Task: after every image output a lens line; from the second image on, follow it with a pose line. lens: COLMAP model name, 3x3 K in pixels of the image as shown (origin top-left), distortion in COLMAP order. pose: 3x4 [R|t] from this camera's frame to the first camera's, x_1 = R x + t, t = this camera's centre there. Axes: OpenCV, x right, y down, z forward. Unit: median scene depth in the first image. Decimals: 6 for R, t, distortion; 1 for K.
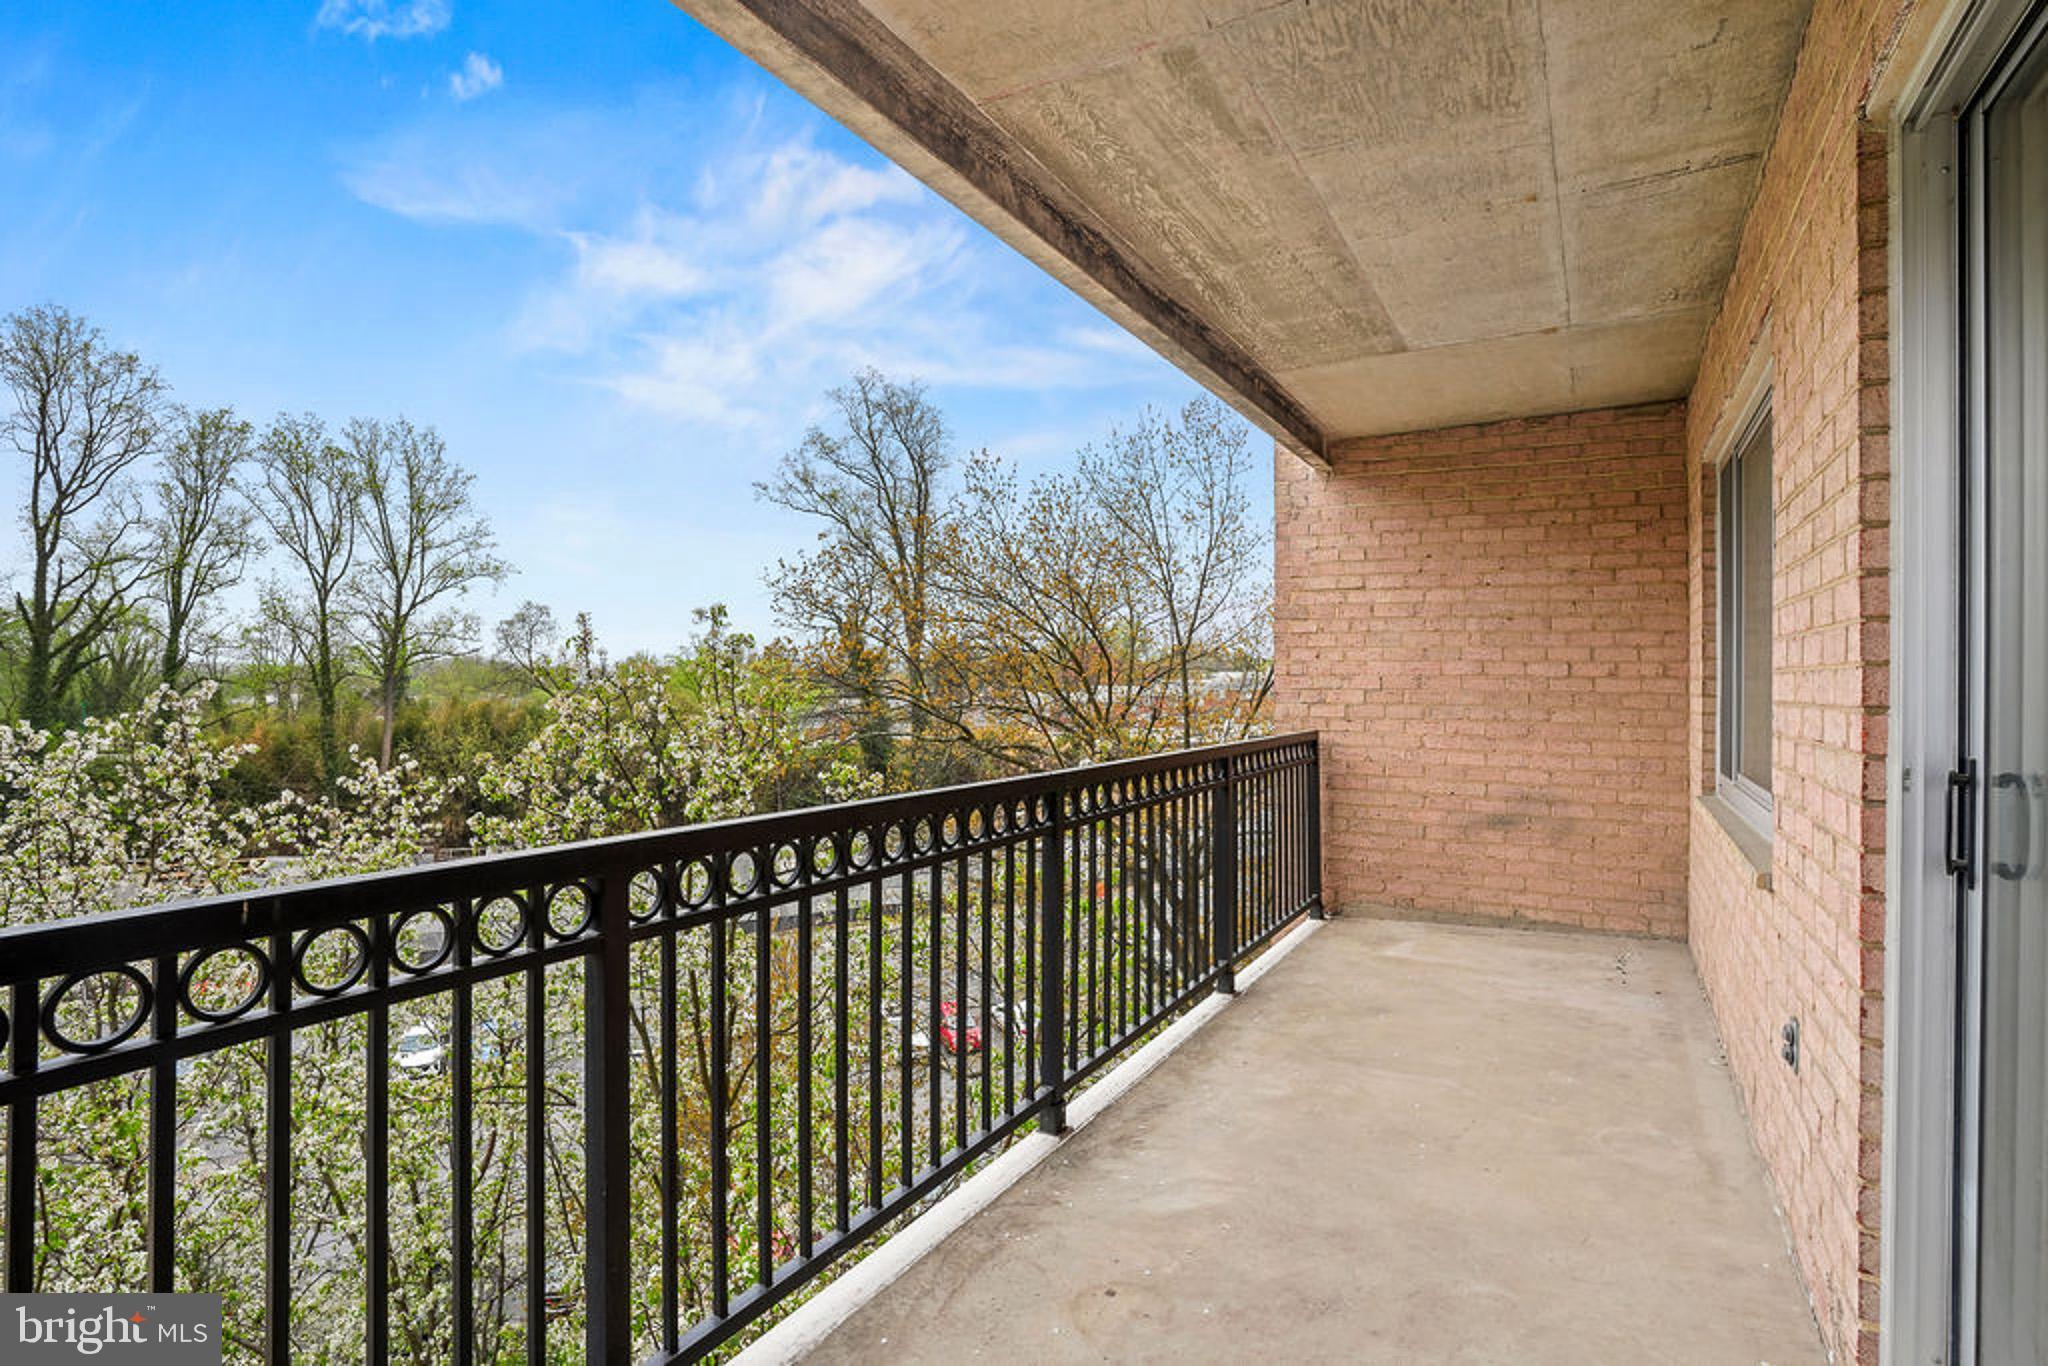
lens RADIAL K [[1061.4, 0, 1024.0], [0, 1061.4, 683.0], [0, 0, 1]] dist [-0.032424, 0.000547]
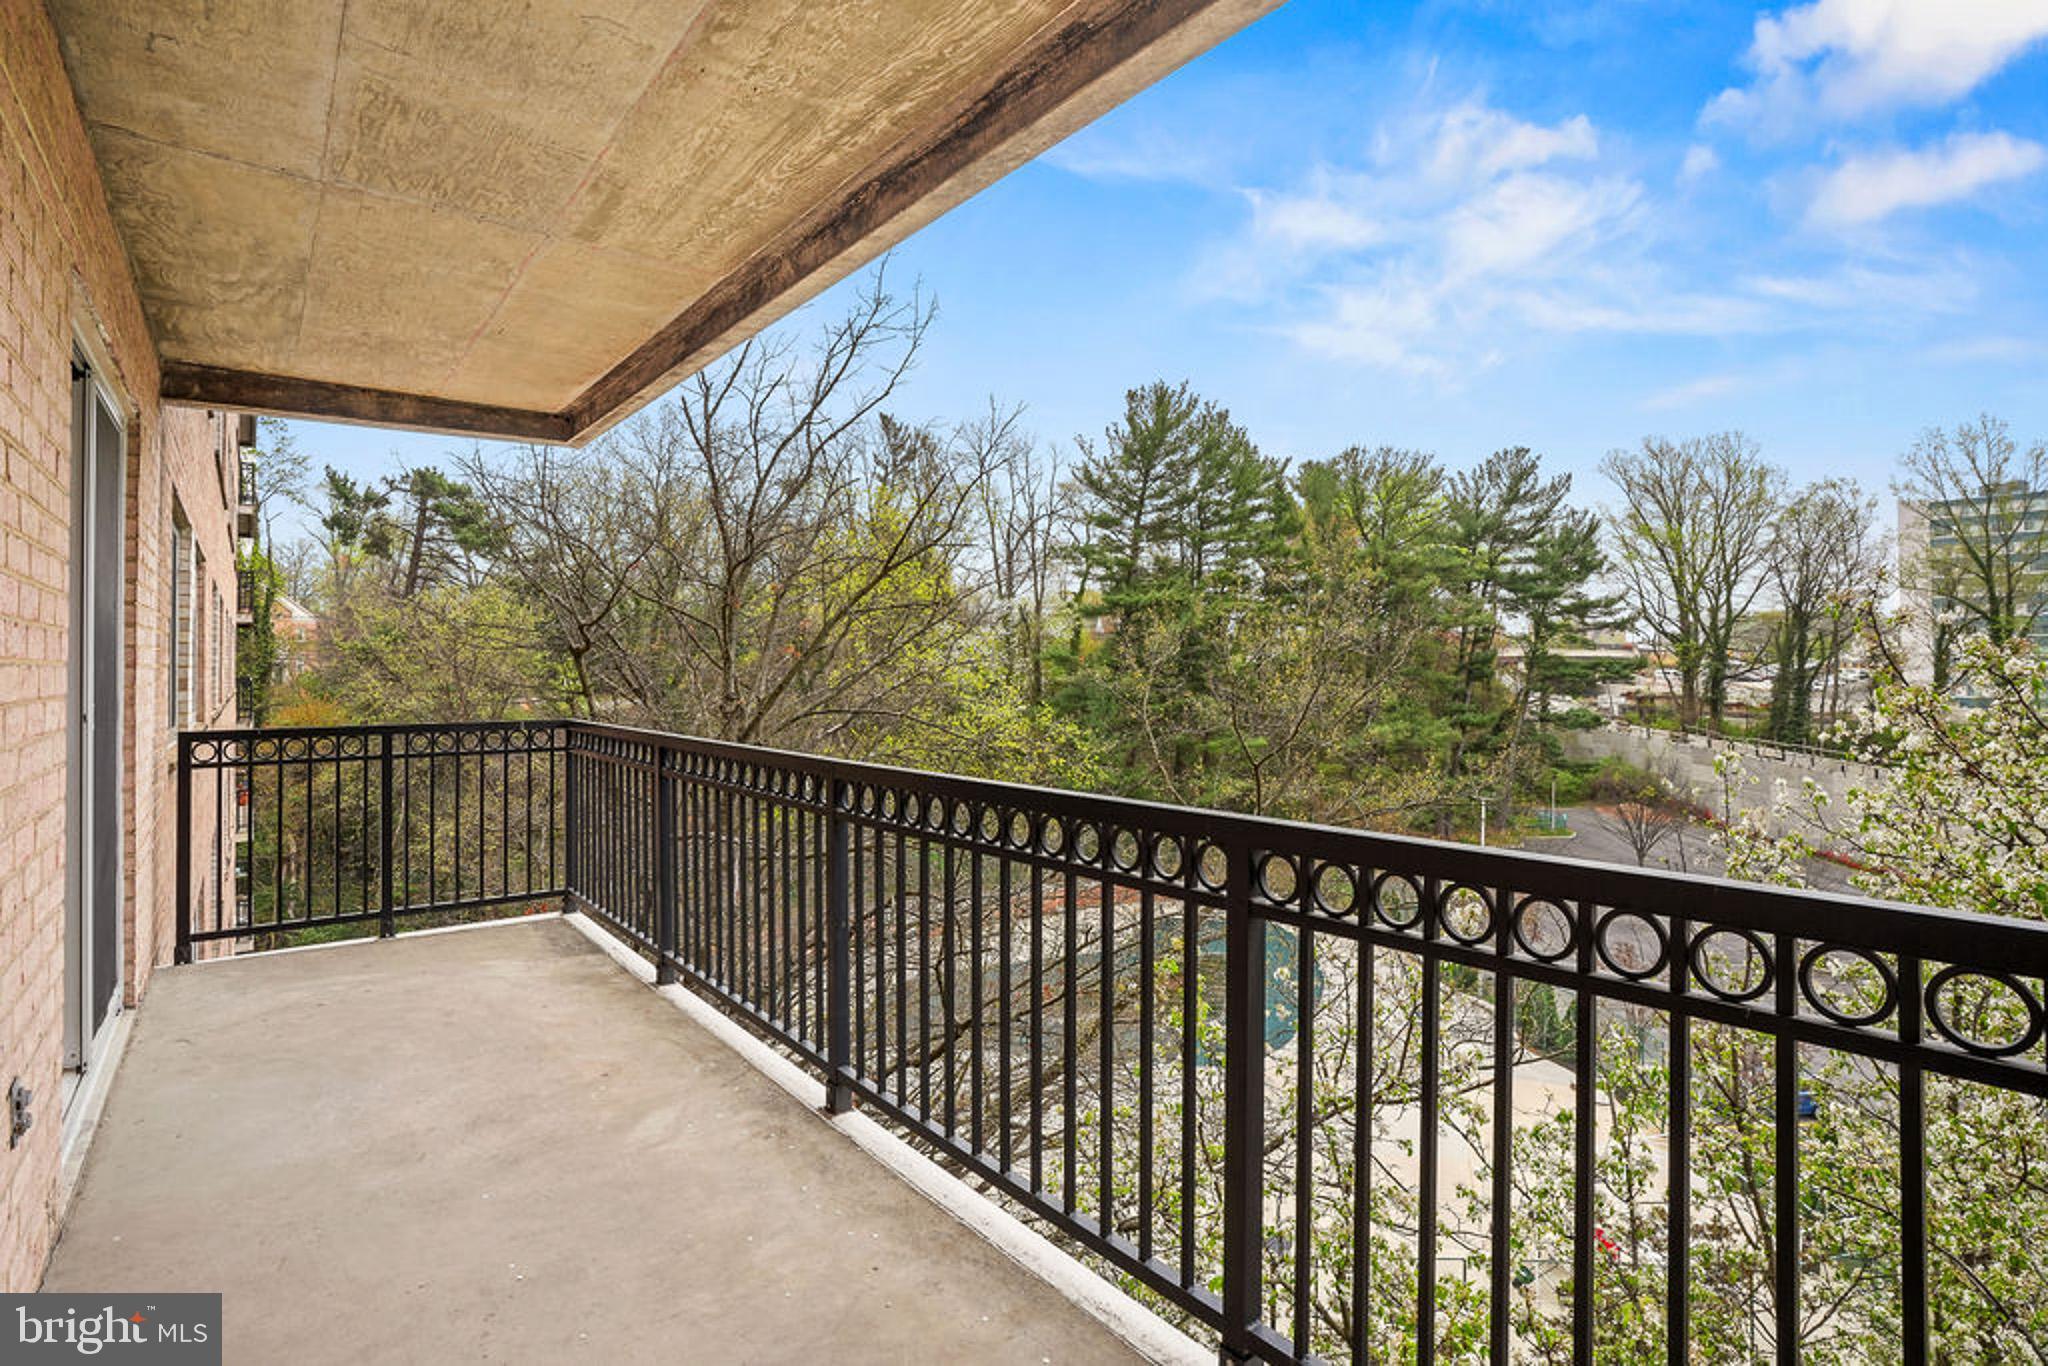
lens RADIAL K [[1025.3, 0, 1025.6], [0, 1025.3, 649.0], [0, 0, 1]] dist [-0.094263, 0.048945]
pose [[-0.391268, -0.023365, -0.919980, 0.757860], [0.001455, 0.999661, -0.026007, 0.003082], [0.920276, -0.011514, -0.391102, 1.365388]]
